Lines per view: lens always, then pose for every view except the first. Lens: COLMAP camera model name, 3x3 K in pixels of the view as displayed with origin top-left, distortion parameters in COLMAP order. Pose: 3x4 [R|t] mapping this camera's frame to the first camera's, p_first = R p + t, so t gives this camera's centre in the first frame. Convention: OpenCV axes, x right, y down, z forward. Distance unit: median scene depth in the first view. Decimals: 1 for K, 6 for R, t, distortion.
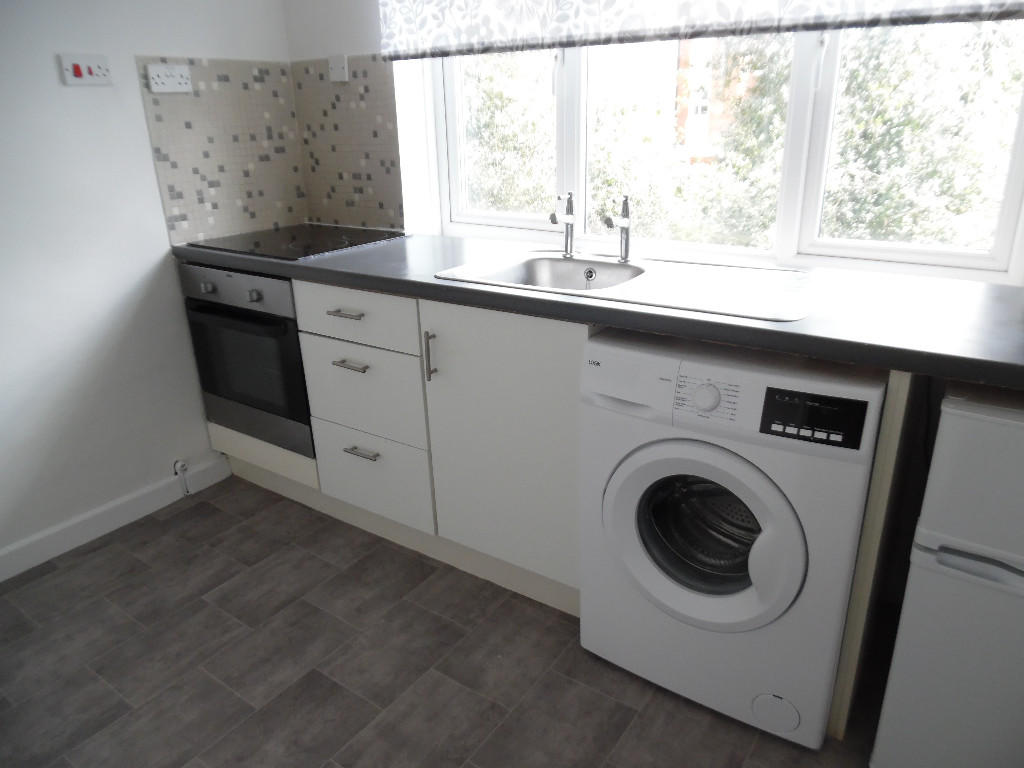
lens RADIAL K [[699.3, 0, 512.0], [0, 699.3, 384.0], [0, 0, 1]] dist [-0.036052, 0.003046]
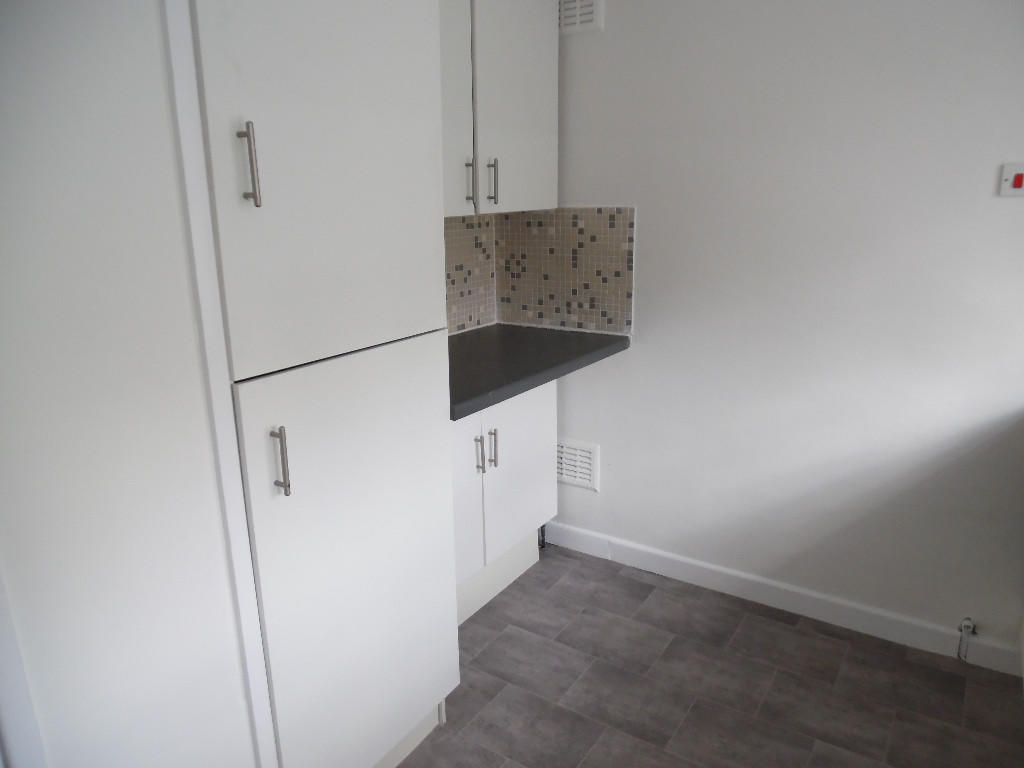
lens RADIAL K [[767.8, 0, 512.0], [0, 767.8, 384.0], [0, 0, 1]] dist [-0.044552, -0.000892]
pose [[-0.019541, 0.253280, -0.967196, 0.352733], [-0.347984, 0.905173, 0.244068, -0.188989], [0.937297, 0.341338, 0.070450, 0.437808]]
